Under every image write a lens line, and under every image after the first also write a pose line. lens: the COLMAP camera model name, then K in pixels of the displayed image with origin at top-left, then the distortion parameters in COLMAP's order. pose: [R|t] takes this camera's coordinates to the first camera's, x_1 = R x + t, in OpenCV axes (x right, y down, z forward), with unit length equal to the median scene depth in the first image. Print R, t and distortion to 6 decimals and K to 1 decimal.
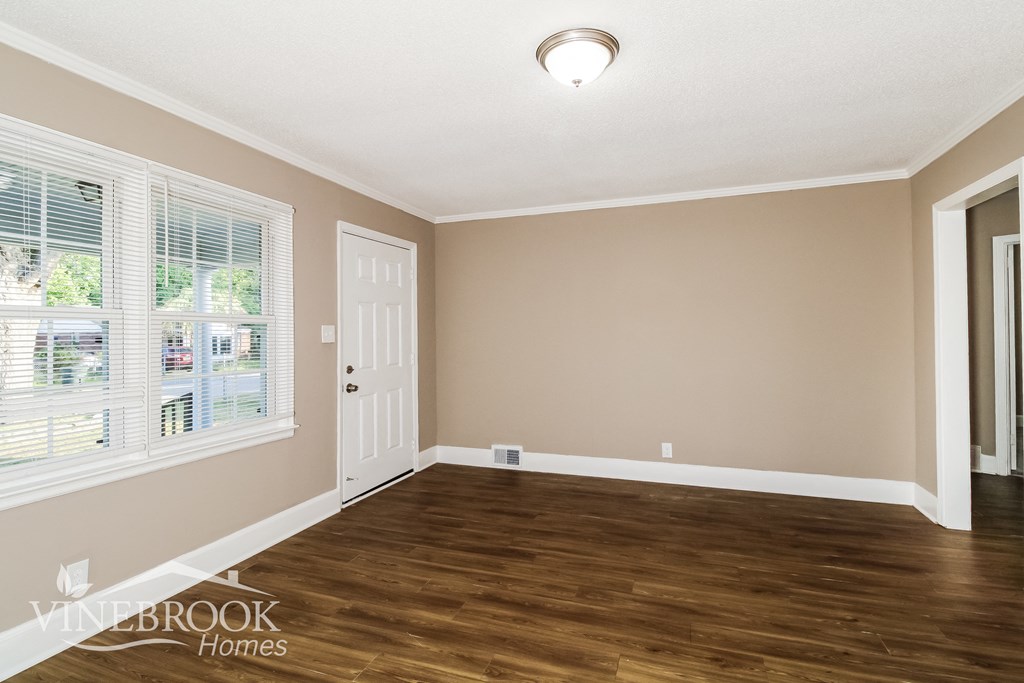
lens RADIAL K [[487.7, 0, 500.5], [0, 487.7, 327.4], [0, 0, 1]] dist [0.000823, -0.000051]
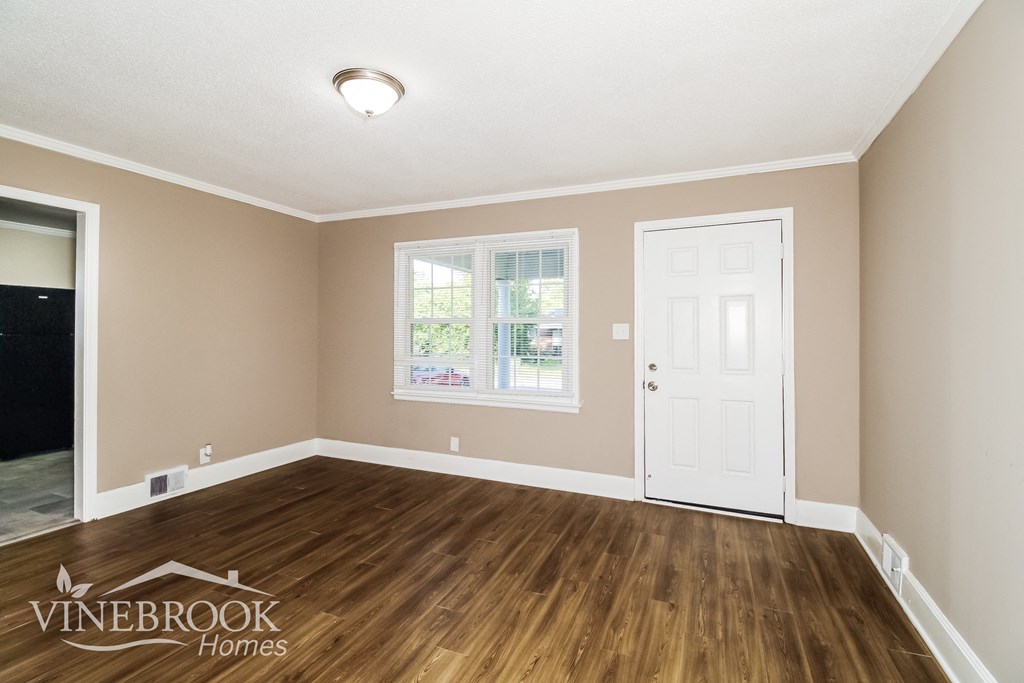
lens RADIAL K [[487.7, 0, 500.5], [0, 487.7, 327.4], [0, 0, 1]] dist [0.000823, -0.000051]
pose [[-0.051801, 0.002072, -0.998655, 0.920693], [0.003196, 0.999993, 0.001909, 0.002138], [0.998652, -0.003093, -0.051807, 0.973433]]
